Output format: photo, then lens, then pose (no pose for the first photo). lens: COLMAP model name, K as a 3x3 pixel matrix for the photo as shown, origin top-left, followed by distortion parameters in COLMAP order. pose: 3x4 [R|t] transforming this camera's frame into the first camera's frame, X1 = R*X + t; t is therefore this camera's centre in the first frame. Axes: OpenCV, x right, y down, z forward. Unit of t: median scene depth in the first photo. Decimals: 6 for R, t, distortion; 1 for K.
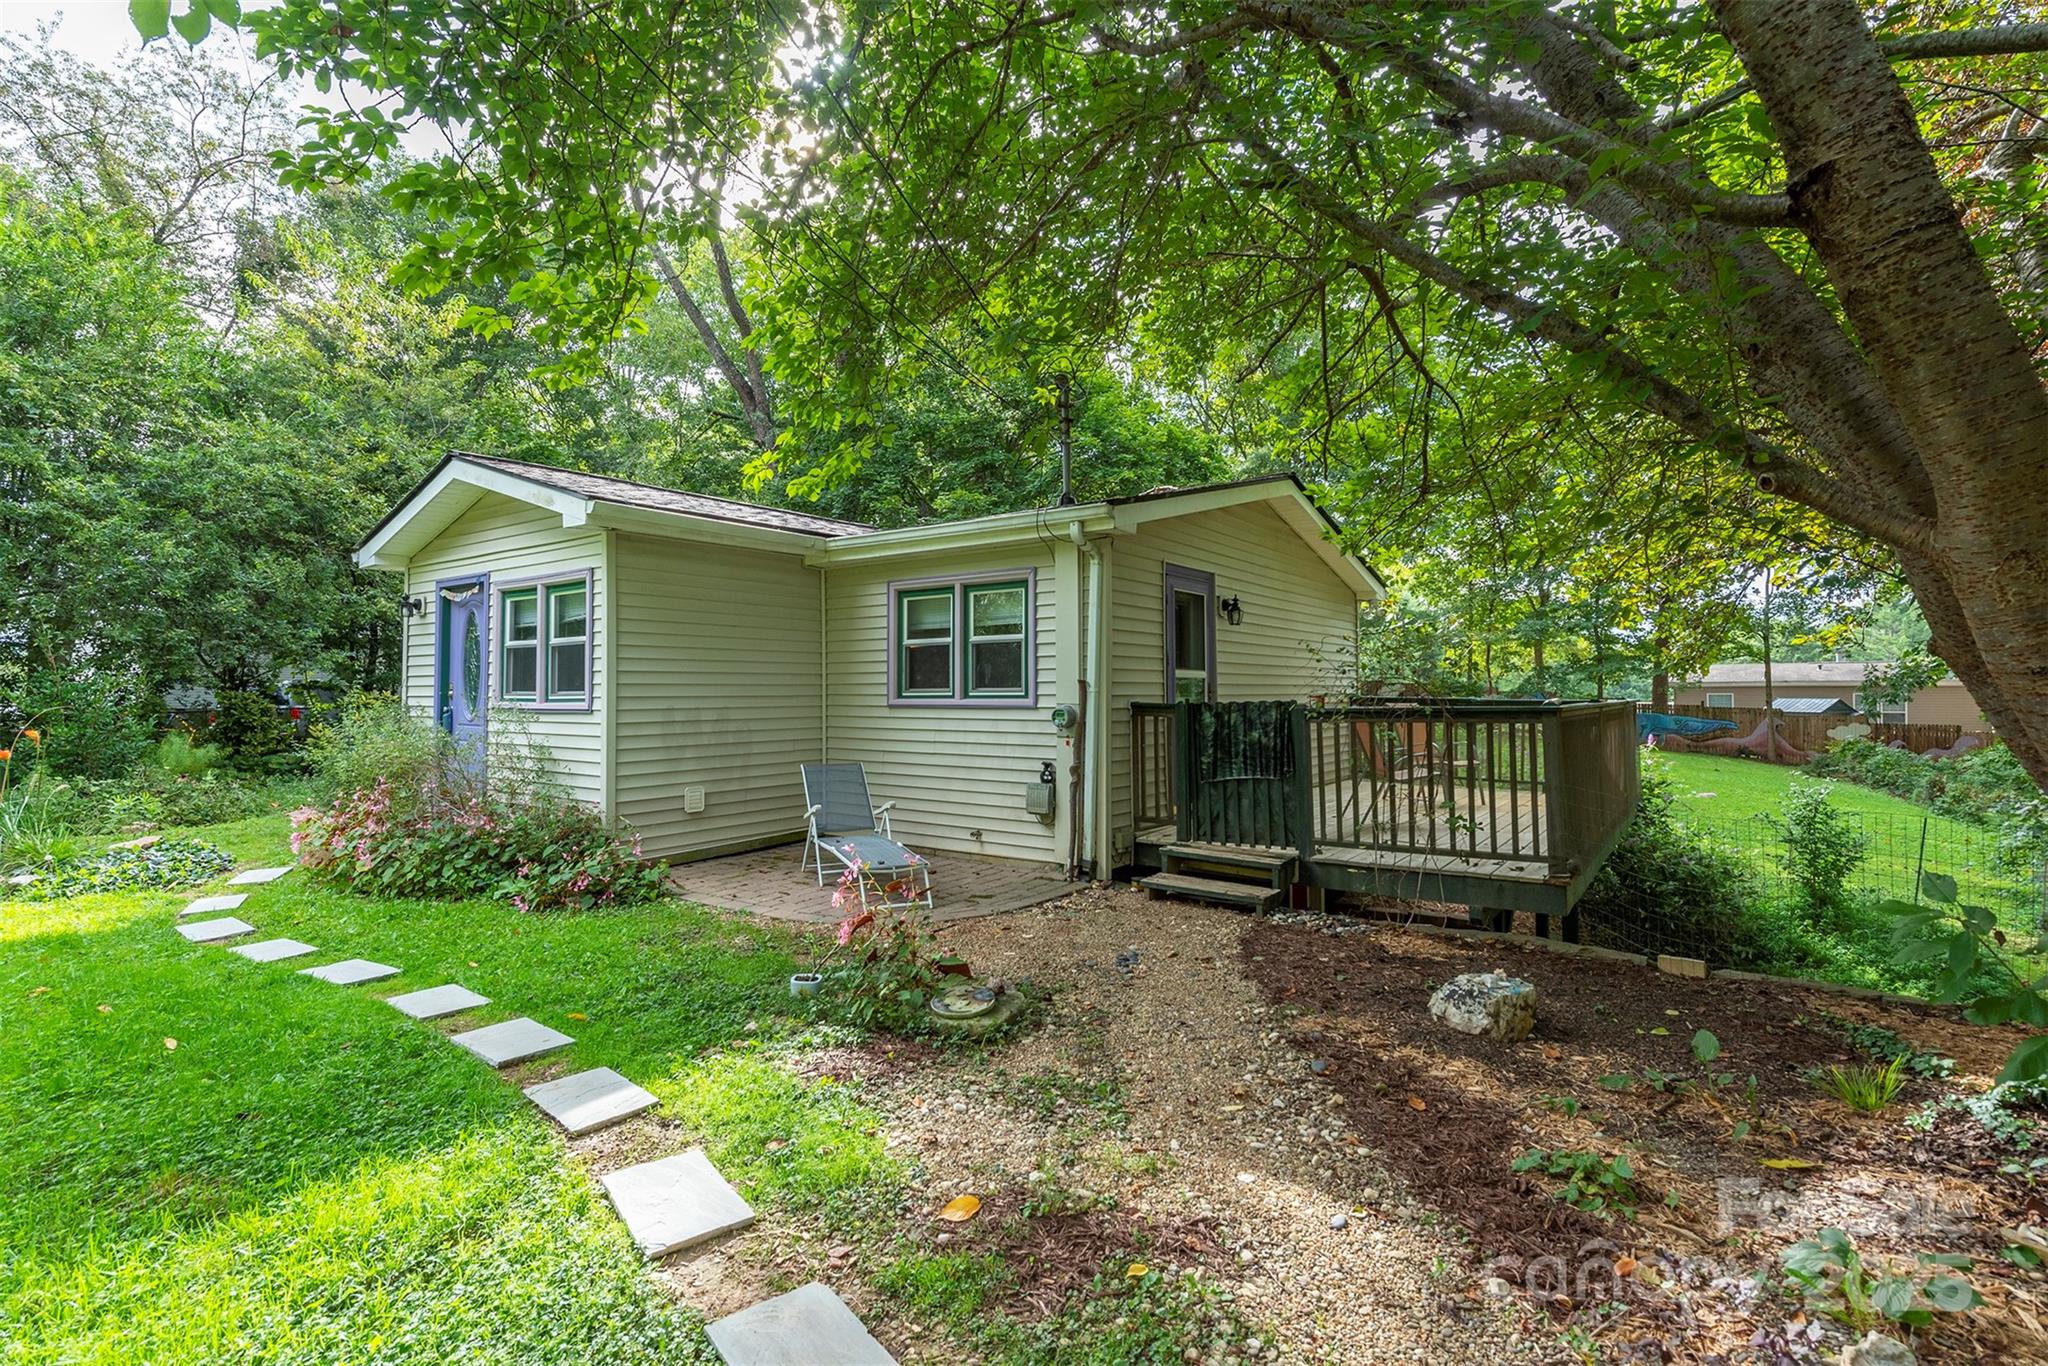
lens RADIAL K [[948.0, 0, 1026.8], [0, 948.0, 672.9], [0, 0, 1]] dist [0.019306, -0.011161]
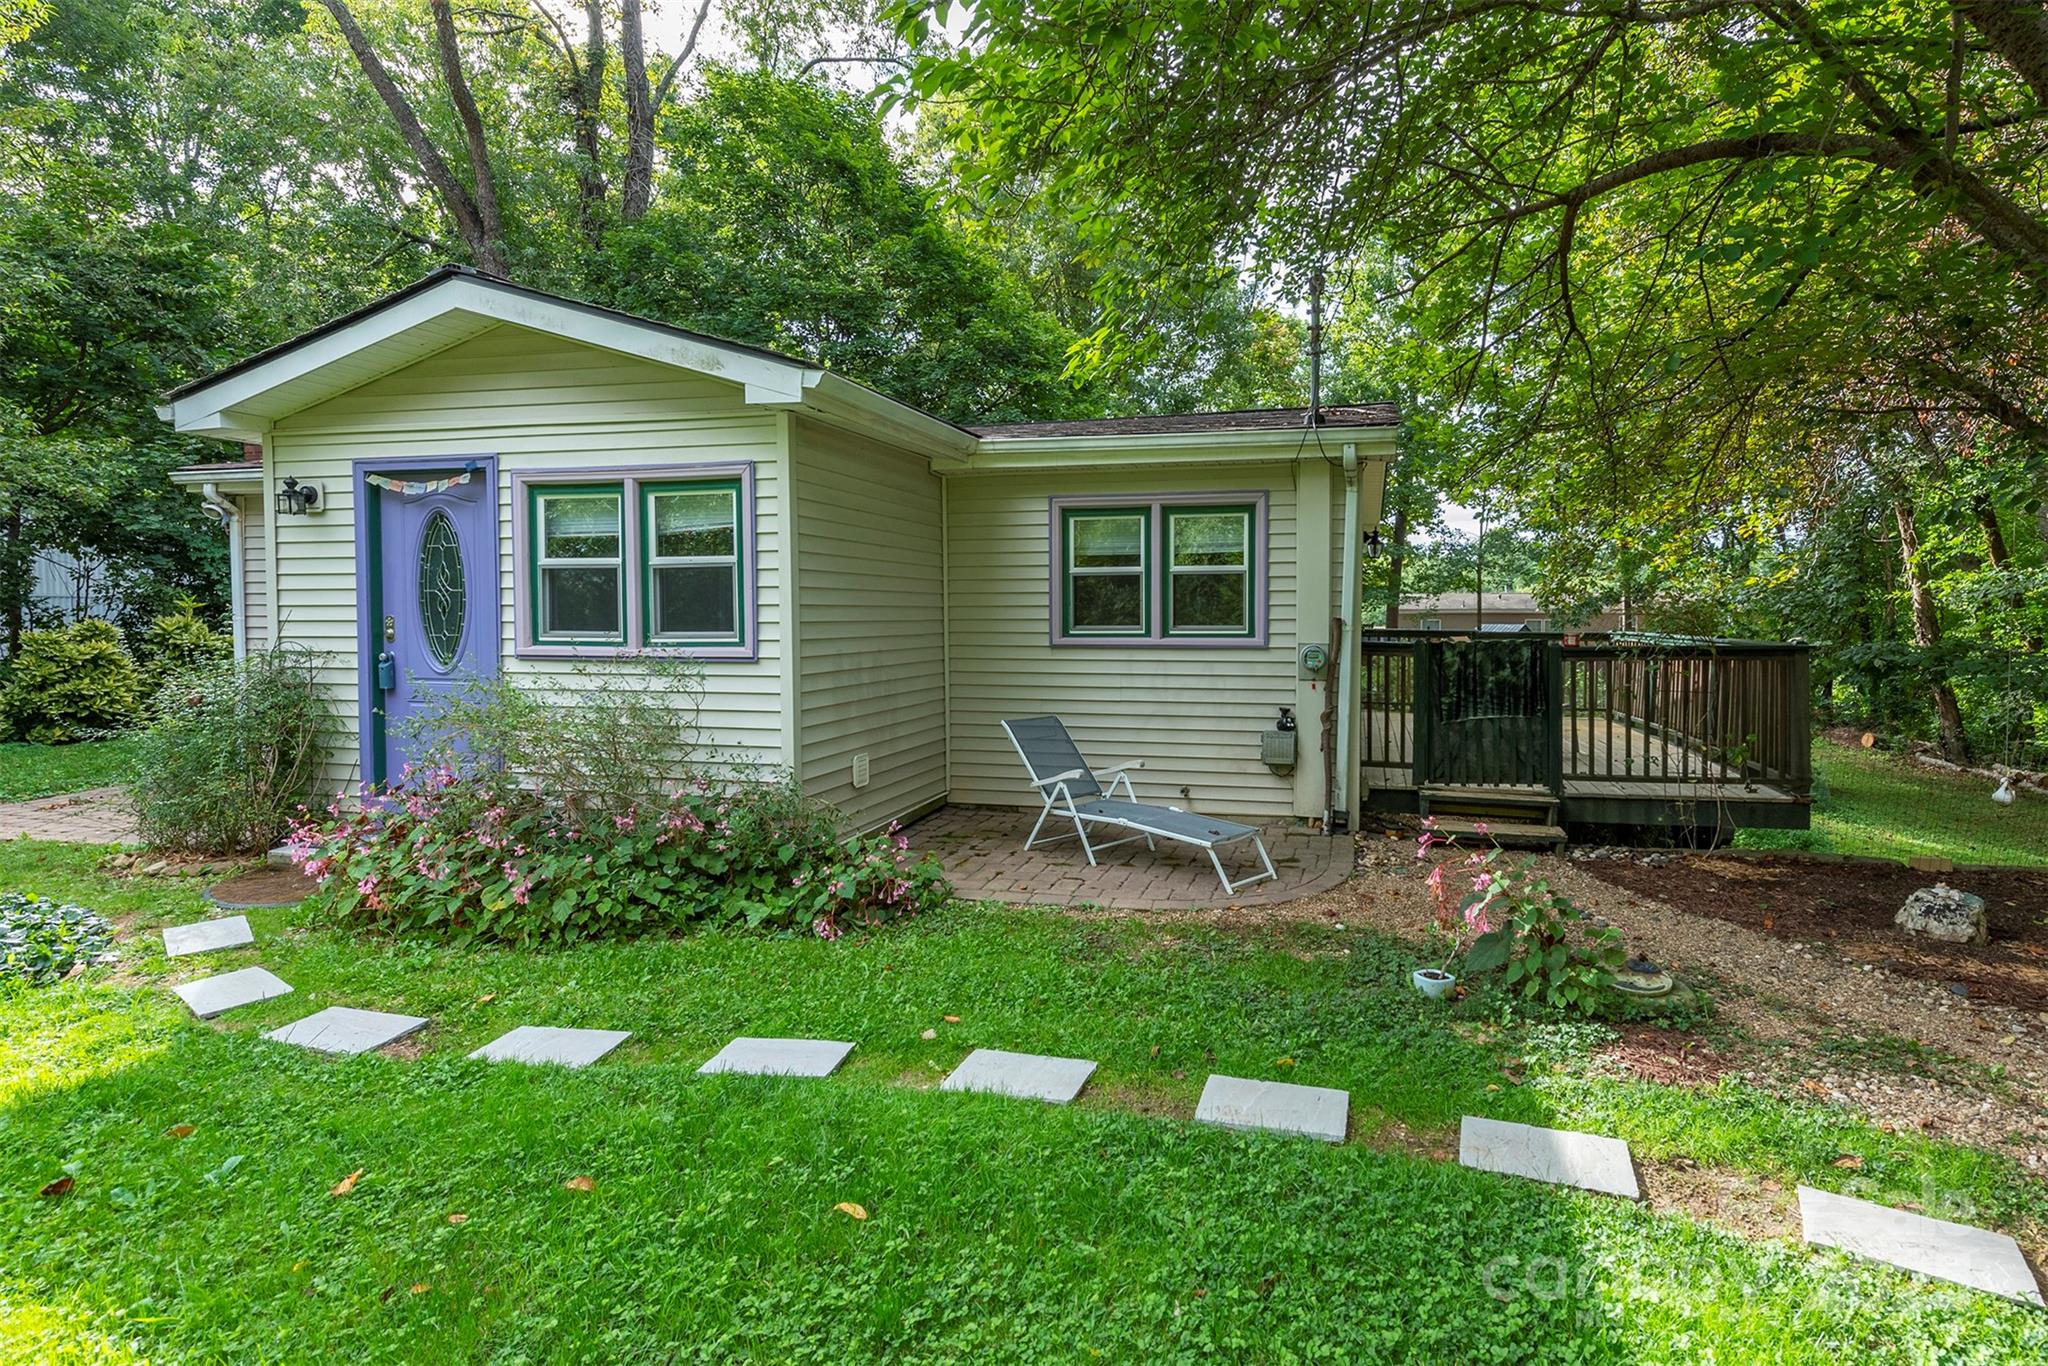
lens RADIAL K [[1018.3, 0, 1126.9], [0, 1018.3, 661.2], [0, 0, 1]] dist [0.015151, -0.006976]
pose [[0.917381, -0.016319, 0.397676, -0.497789], [-0.009918, 0.997912, 0.063828, -0.011128], [-0.397887, -0.062498, 0.915303, 0.165248]]
